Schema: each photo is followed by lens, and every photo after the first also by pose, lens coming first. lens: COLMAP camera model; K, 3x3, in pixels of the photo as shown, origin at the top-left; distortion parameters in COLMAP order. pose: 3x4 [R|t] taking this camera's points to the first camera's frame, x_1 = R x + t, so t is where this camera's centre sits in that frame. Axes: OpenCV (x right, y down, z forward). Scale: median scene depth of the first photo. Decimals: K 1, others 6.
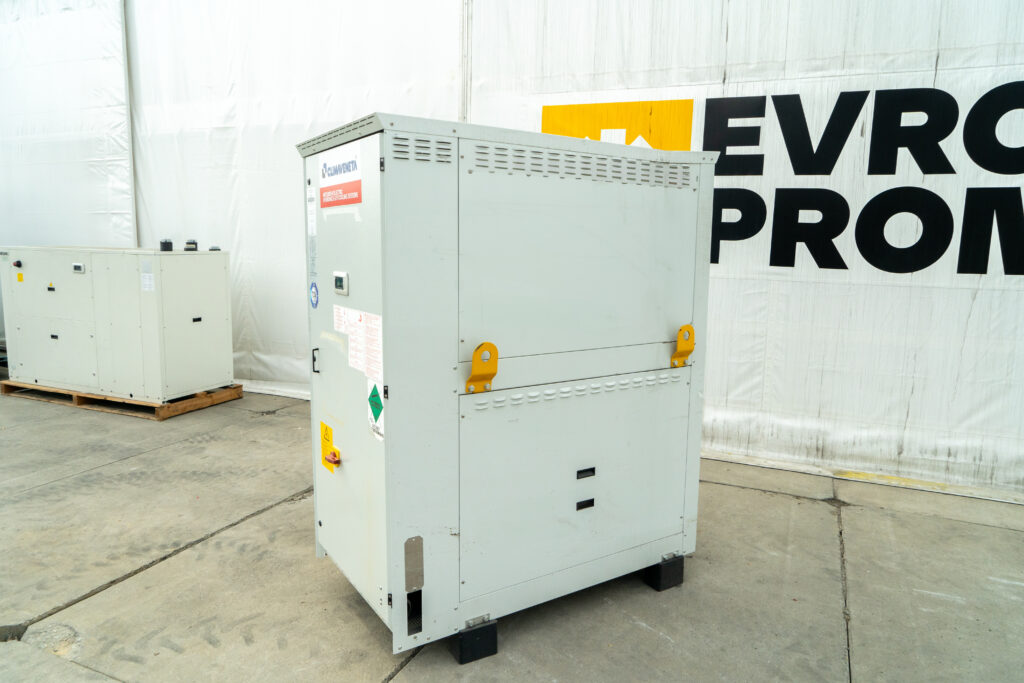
lens RADIAL K [[693.1, 0, 518.6], [0, 693.1, 339.0], [0, 0, 1]] dist [-0.017573, 0.010392]
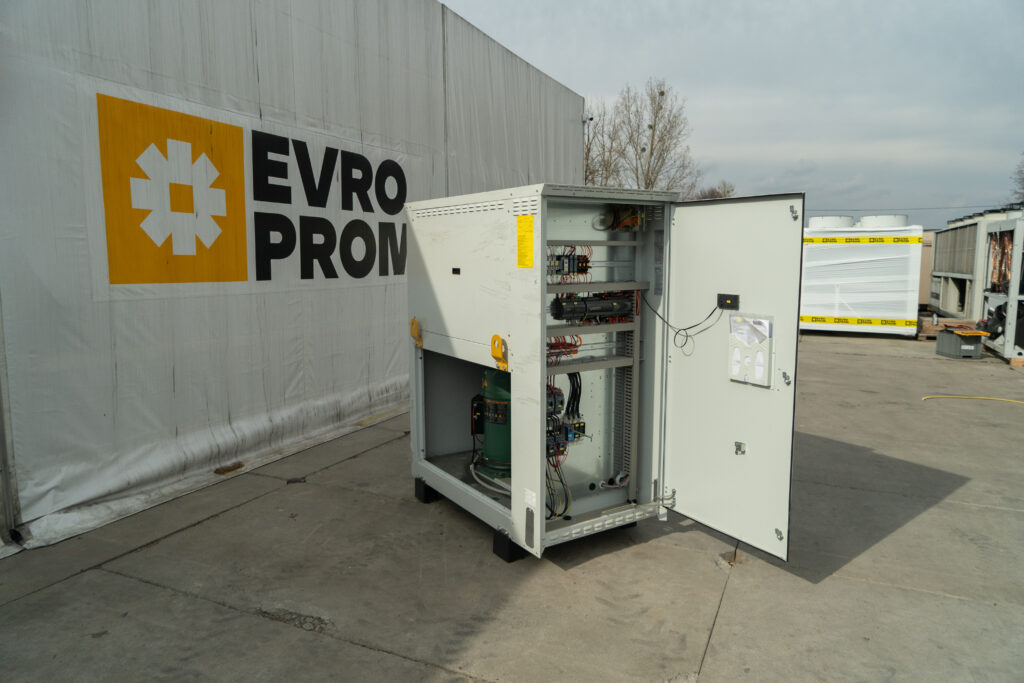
lens RADIAL K [[680.3, 0, 519.1], [0, 680.3, 341.1], [0, 0, 1]] dist [-0.028426, 0.022397]
pose [[0.006923, -0.144377, 0.989498, -0.877052], [0.144336, 0.979304, 0.141880, -0.119628], [-0.989505, 0.141838, 0.027618, 0.640635]]
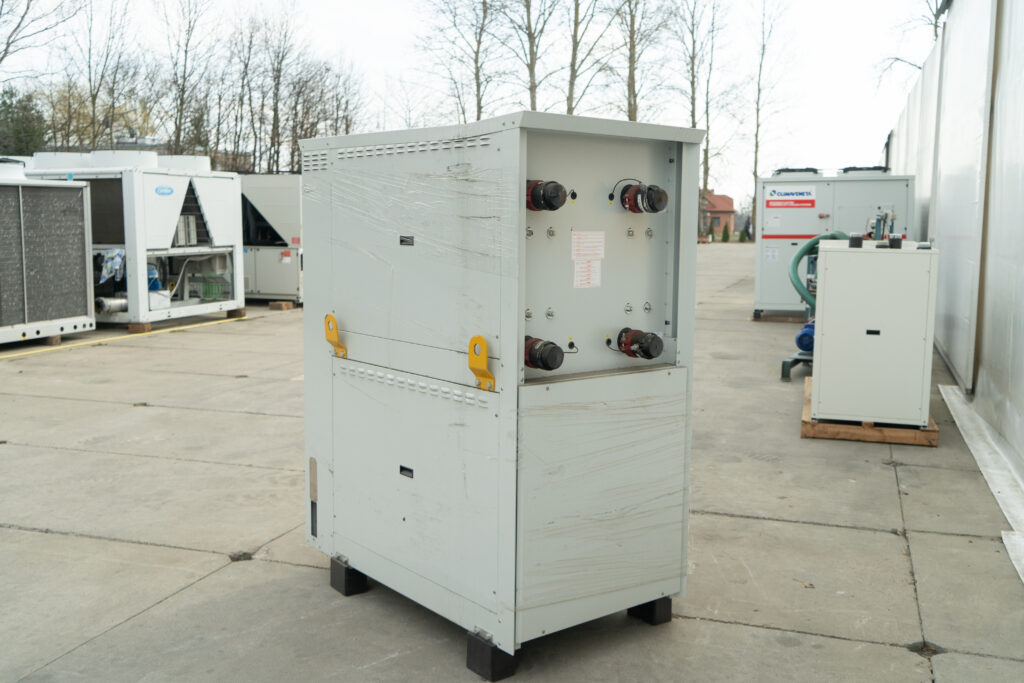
lens RADIAL K [[1009.8, 0, 512.0], [0, 1009.8, 341.5], [0, 0, 1]] dist [0.008091, 0.001876]
pose [[0.087814, 0.106155, -0.990464, 0.888312], [-0.153020, 0.983942, 0.091889, -0.080897], [0.984314, 0.143491, 0.102648, 0.586093]]
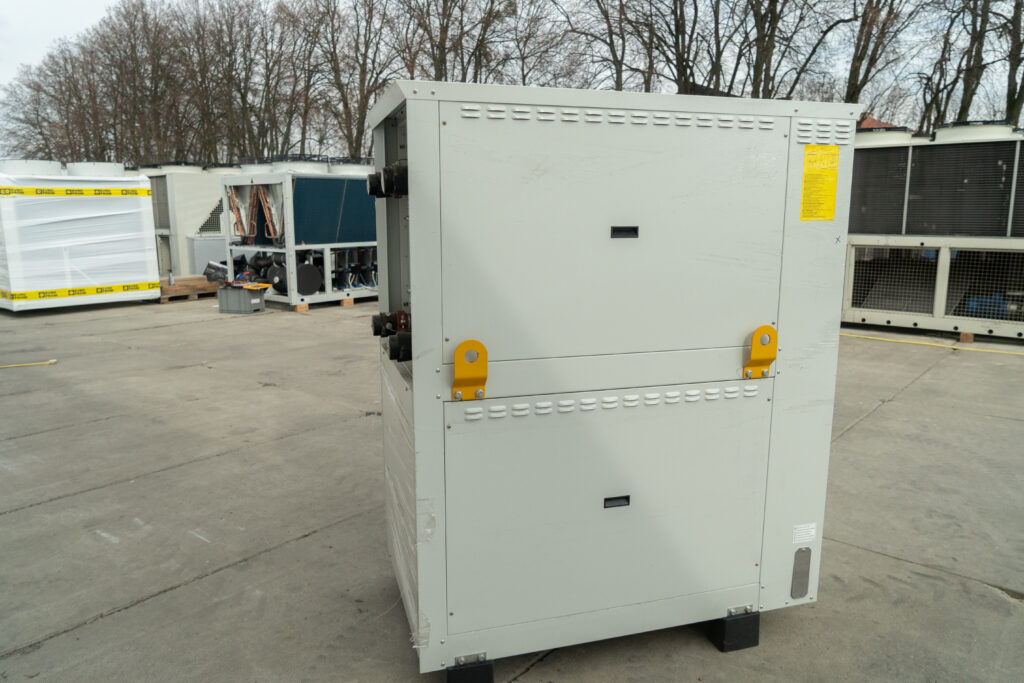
lens RADIAL K [[722.1, 0, 510.3], [0, 722.1, 330.9], [0, 0, 1]] dist [-0.020866, 0.001632]
pose [[-0.954814, -0.061786, 0.290711, -0.115299], [0.032347, 0.950738, 0.308304, -0.185044], [-0.295439, 0.303776, -0.905779, 1.206748]]
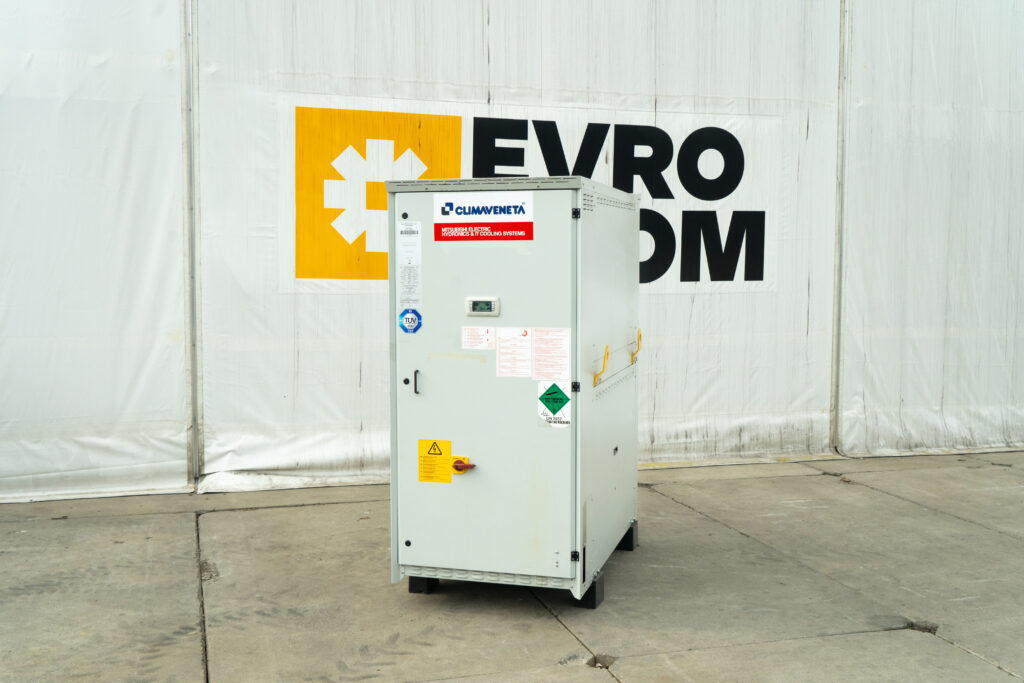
lens RADIAL K [[1101.0, 0, 527.0], [0, 1101.0, 341.7], [0, 0, 1]] dist [0.014853, 0.002505]
pose [[0.751997, -0.068898, 0.655556, -0.786049], [0.103196, 0.994565, -0.013850, 0.006353], [-0.651038, 0.078065, 0.755020, -0.244140]]
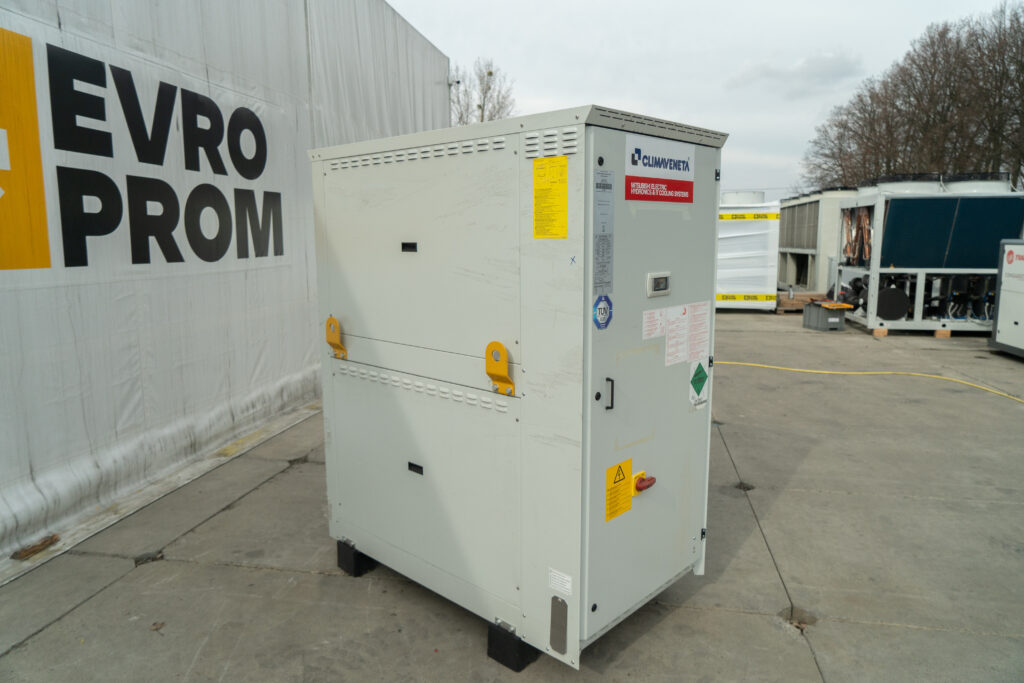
lens RADIAL K [[679.2, 0, 514.7], [0, 679.2, 335.7], [0, 0, 1]] dist [-0.015984, 0.006155]
pose [[-0.232936, -0.158379, 0.959509, -0.614316], [0.143012, 0.970344, 0.194886, -0.122166], [-0.961919, 0.182618, -0.203378, 0.770679]]
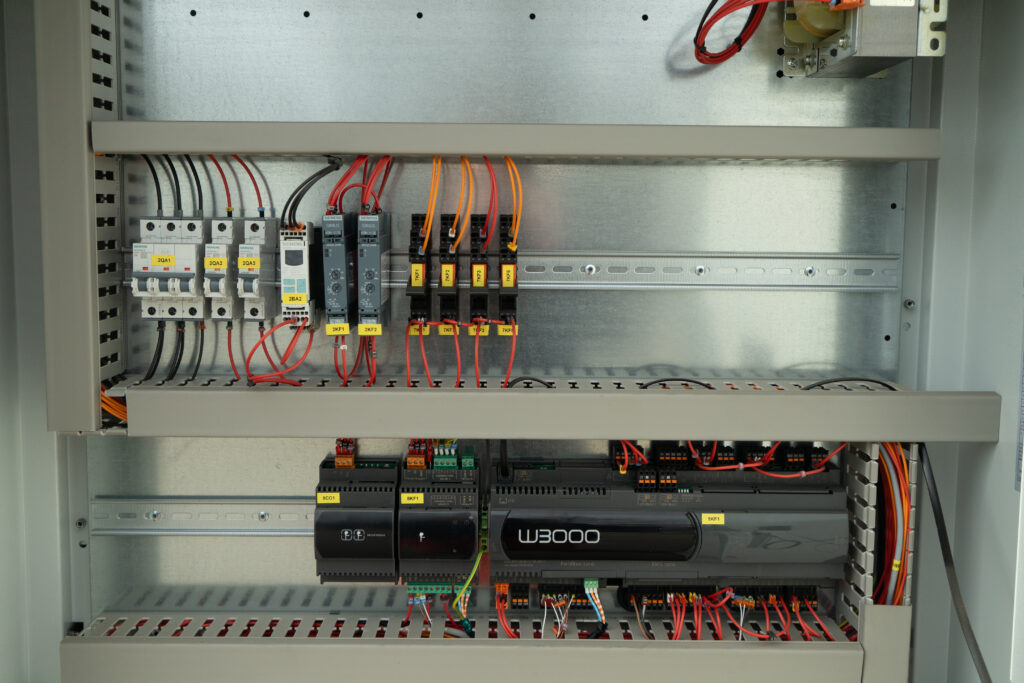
lens RADIAL K [[1101.0, 0, 527.0], [0, 1101.0, 341.7], [0, 0, 1]] dist [0.014853, 0.002505]
pose [[0.534463, -0.098321, 0.839454, -0.272684], [0.116320, 0.992316, 0.042166, -0.079978], [-0.837149, 0.075109, 0.541793, 0.459303]]
